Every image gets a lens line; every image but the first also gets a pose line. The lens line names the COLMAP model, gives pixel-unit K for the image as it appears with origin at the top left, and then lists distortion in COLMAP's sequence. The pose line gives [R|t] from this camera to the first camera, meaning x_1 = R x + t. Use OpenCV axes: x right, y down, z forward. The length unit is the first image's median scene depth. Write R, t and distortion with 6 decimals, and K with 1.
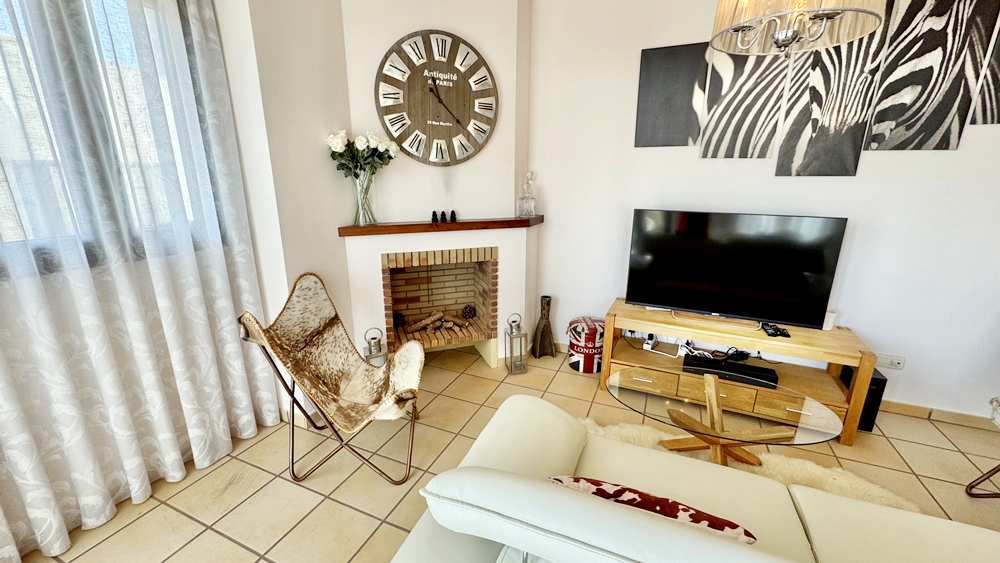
lens RADIAL K [[401.6, 0, 503.2], [0, 401.6, 280.4], [0, 0, 1]] dist [-0.001948, 0.000149]
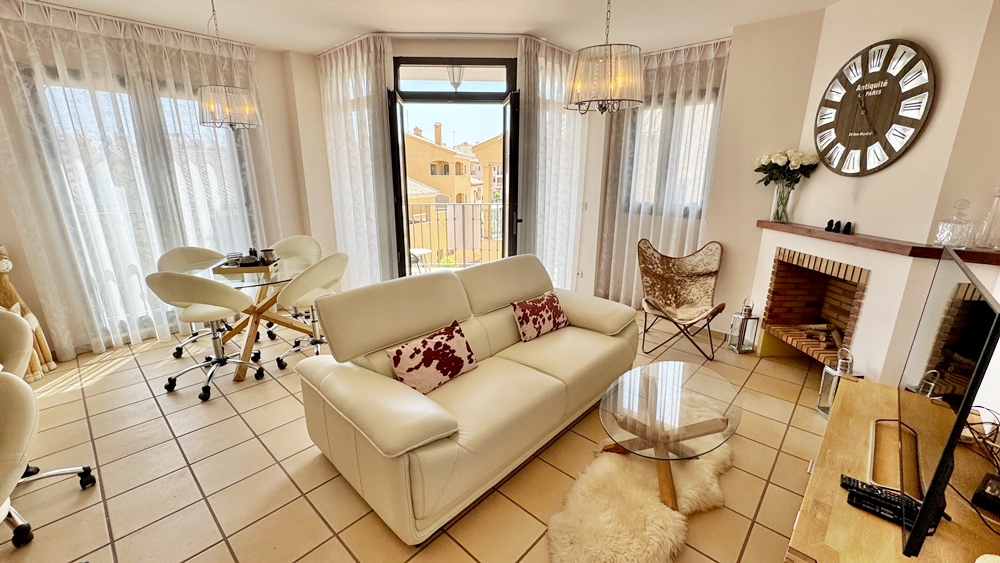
lens RADIAL K [[401.6, 0, 502.6], [0, 401.6, 284.5], [0, 0, 1]] dist [-0.001948, 0.000149]
pose [[-0.333809, 0.242198, -0.910995, 1.174630], [-0.256903, 0.906470, 0.335130, -0.161373], [0.906958, 0.345907, -0.240366, 0.575941]]
